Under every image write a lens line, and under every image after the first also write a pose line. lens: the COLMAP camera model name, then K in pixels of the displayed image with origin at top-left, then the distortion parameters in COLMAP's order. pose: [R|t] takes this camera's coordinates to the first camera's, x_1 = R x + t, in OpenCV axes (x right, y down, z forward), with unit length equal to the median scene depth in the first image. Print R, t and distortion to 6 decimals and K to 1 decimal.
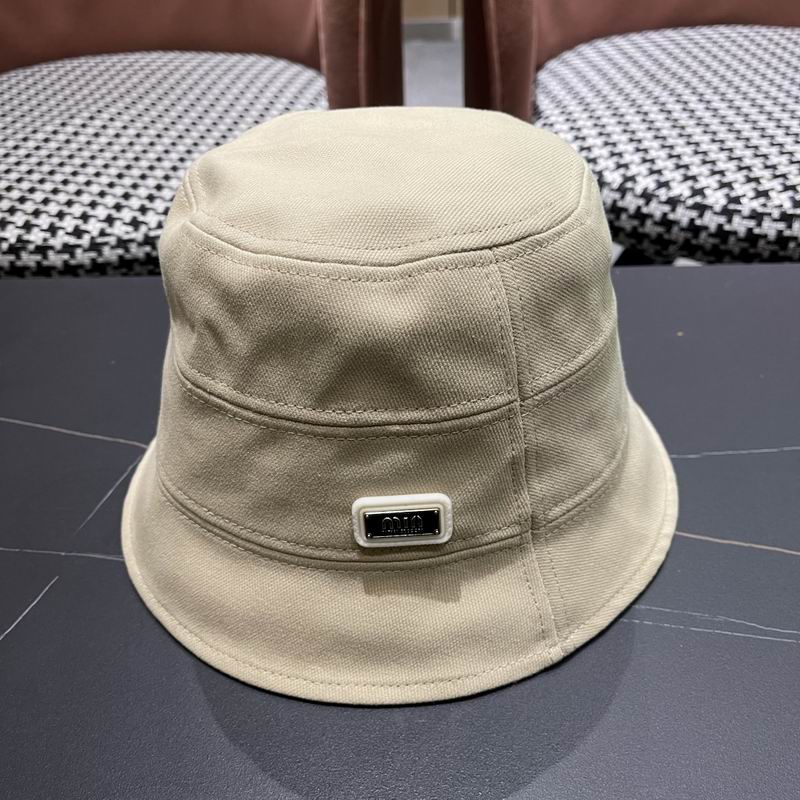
lens RADIAL K [[870.0, 0, 402.2], [0, 870.0, 402.1], [0, 0, 1]] dist [0.019275, 0.000000]
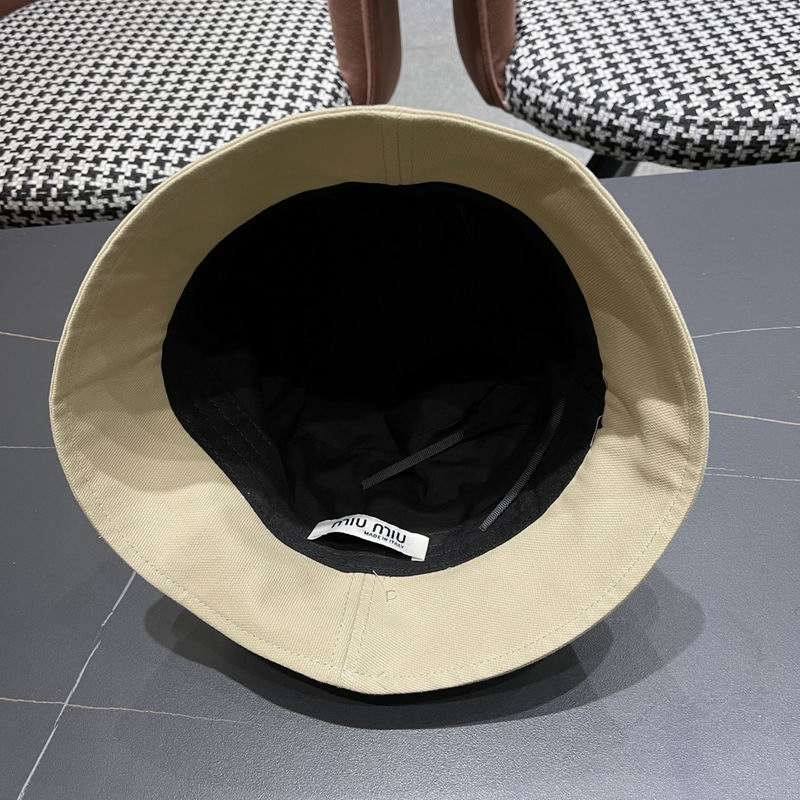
lens RADIAL K [[870.0, 0, 404.2], [0, 870.0, 419.5], [0, 0, 1]] dist [0.019275, 0.000000]
pose [[0.997592, -0.069243, -0.003980, -0.027568], [0.068796, 0.980602, 0.183539, -0.063369], [-0.008806, -0.183371, 0.983004, -0.219231]]
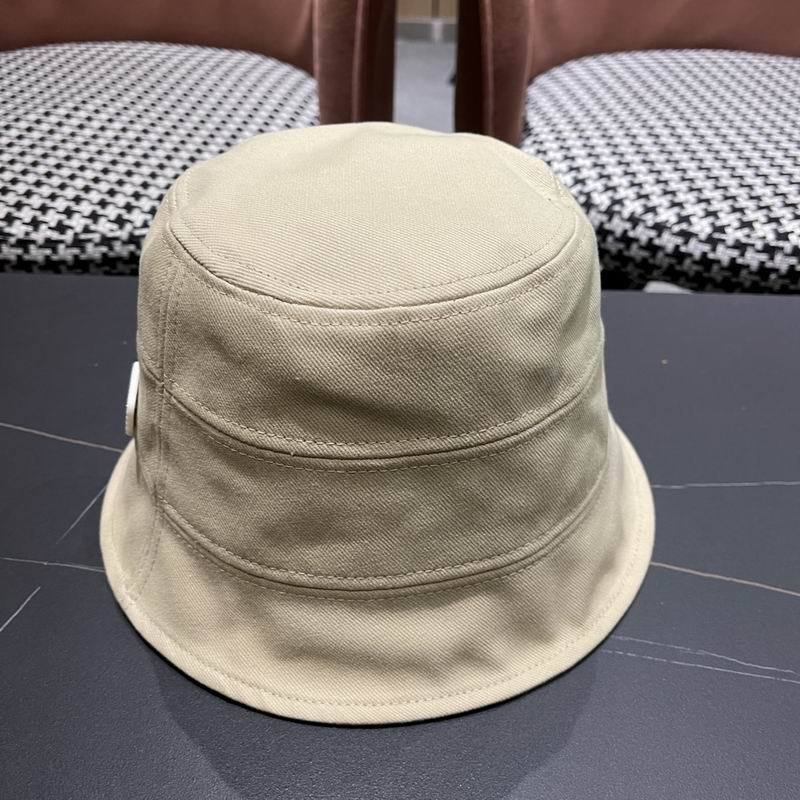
lens RADIAL K [[870.0, 0, 399.5], [0, 870.0, 404.8], [0, 0, 1]] dist [0.019275, 0.000000]
pose [[0.998284, 0.041954, 0.040860, -0.022563], [-0.042302, 0.999075, 0.007679, -0.018458], [-0.040501, -0.009394, 0.999135, -0.000619]]
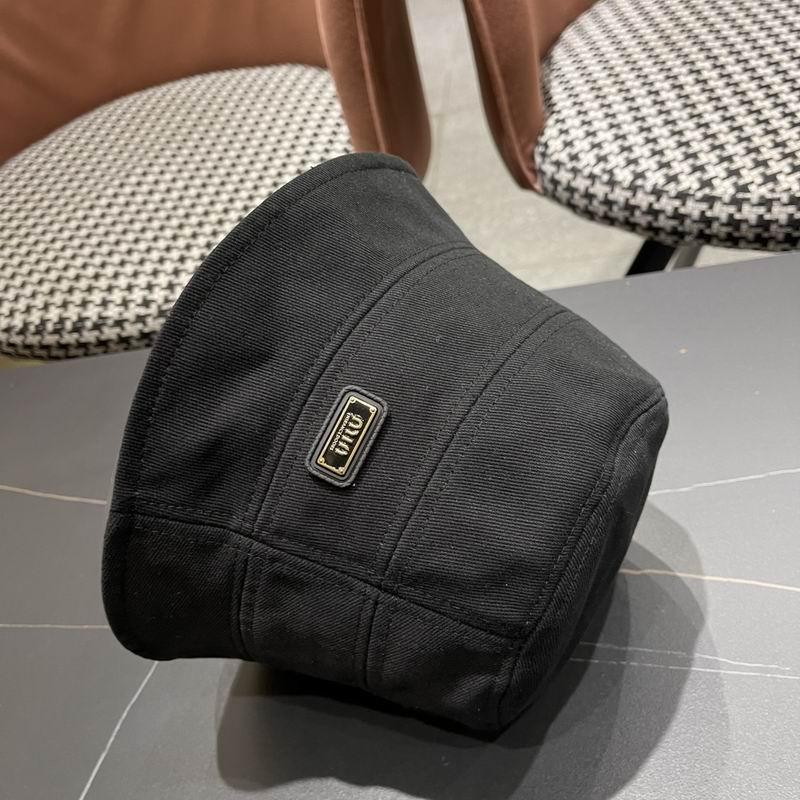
lens RADIAL K [[870.0, 0, 388.0], [0, 870.0, 407.6], [0, 0, 1]] dist [0.019275, 0.000000]
pose [[0.980500, -0.119538, -0.155982, 0.097783], [0.138555, 0.983380, 0.117331, -0.148739], [0.139364, -0.136655, 0.980767, -0.088565]]
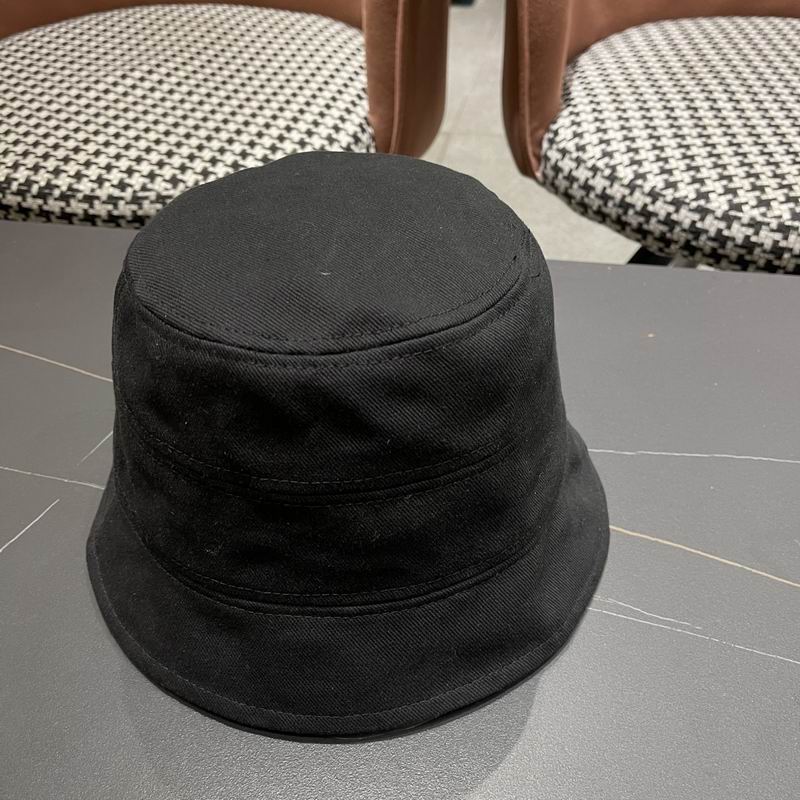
lens RADIAL K [[870.0, 0, 397.1], [0, 870.0, 404.7], [0, 0, 1]] dist [0.019275, 0.000000]
pose [[0.991897, 0.100577, -0.077624, 0.081399], [-0.095042, 0.992867, 0.071986, -0.033092], [0.084311, -0.064025, 0.994380, -0.073774]]
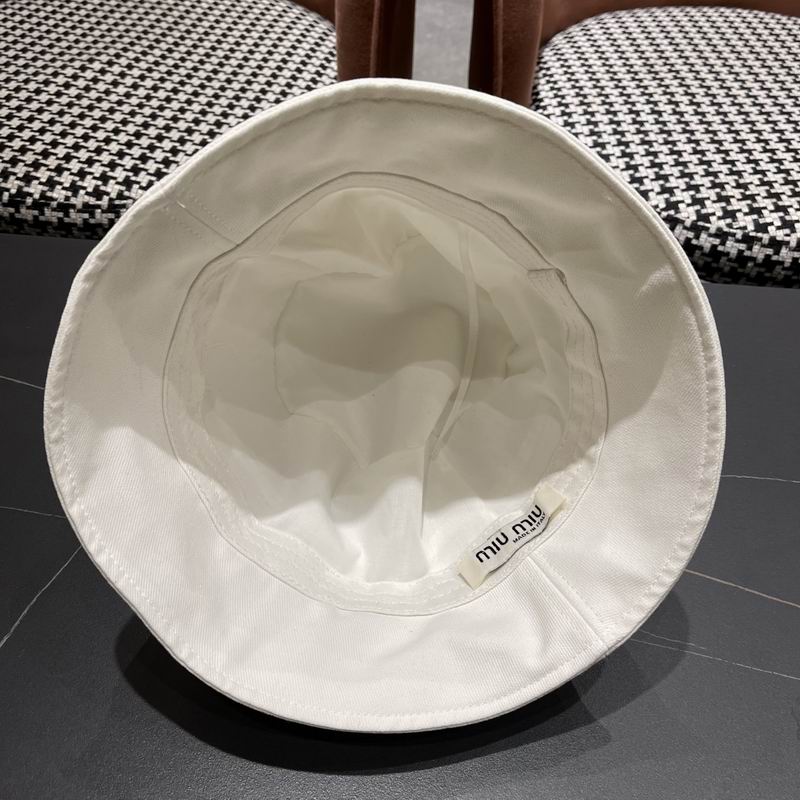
lens RADIAL K [[870.0, 0, 398.8], [0, 870.0, 399.9], [0, 0, 1]] dist [0.019275, 0.000000]
pose [[0.996755, 0.078913, 0.015909, 0.001556], [-0.080300, 0.988604, 0.127332, -0.108542], [-0.005680, -0.128197, 0.991733, -0.101240]]
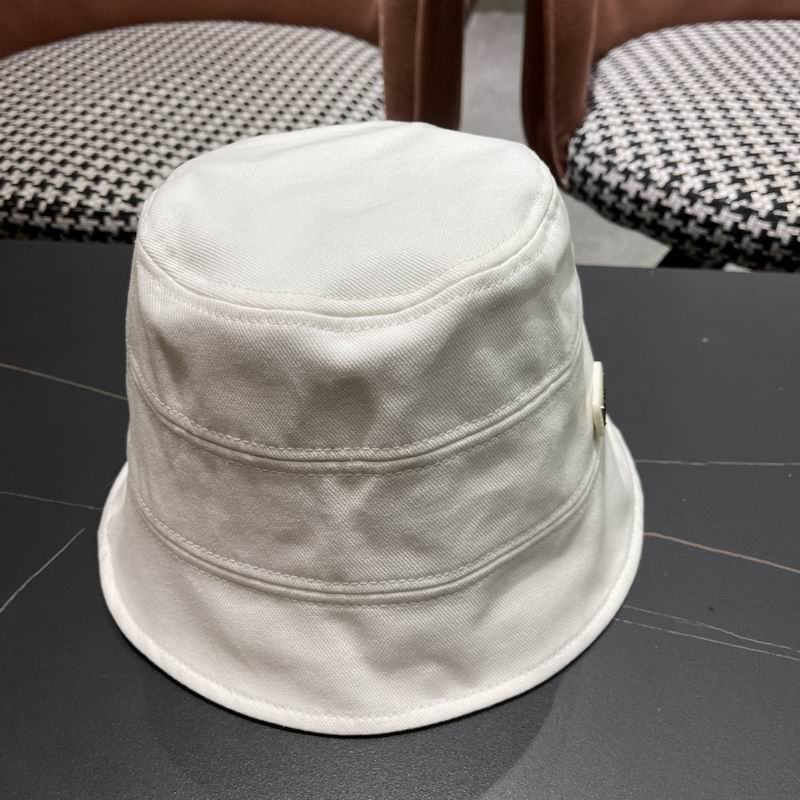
lens RADIAL K [[870.0, 0, 392.6], [0, 870.0, 411.0], [0, 0, 1]] dist [0.019275, 0.000000]
pose [[0.994348, 0.075567, -0.074576, 0.033228], [-0.072291, 0.996336, 0.045698, -0.013472], [0.077756, -0.040049, 0.996168, -0.026346]]
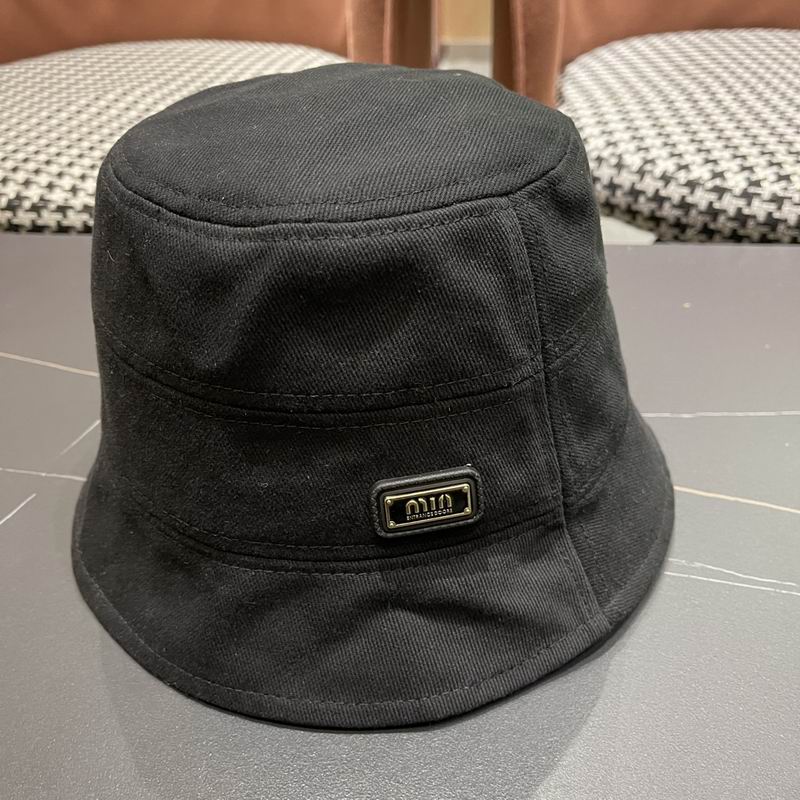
lens RADIAL K [[870.0, 0, 399.4], [0, 870.0, 404.8], [0, 0, 1]] dist [0.019275, 0.000000]
pose [[0.997578, 0.049154, -0.049211, 0.040354], [-0.050644, 0.998281, -0.029494, 0.062656], [0.047677, 0.031915, 0.998353, 0.008560]]
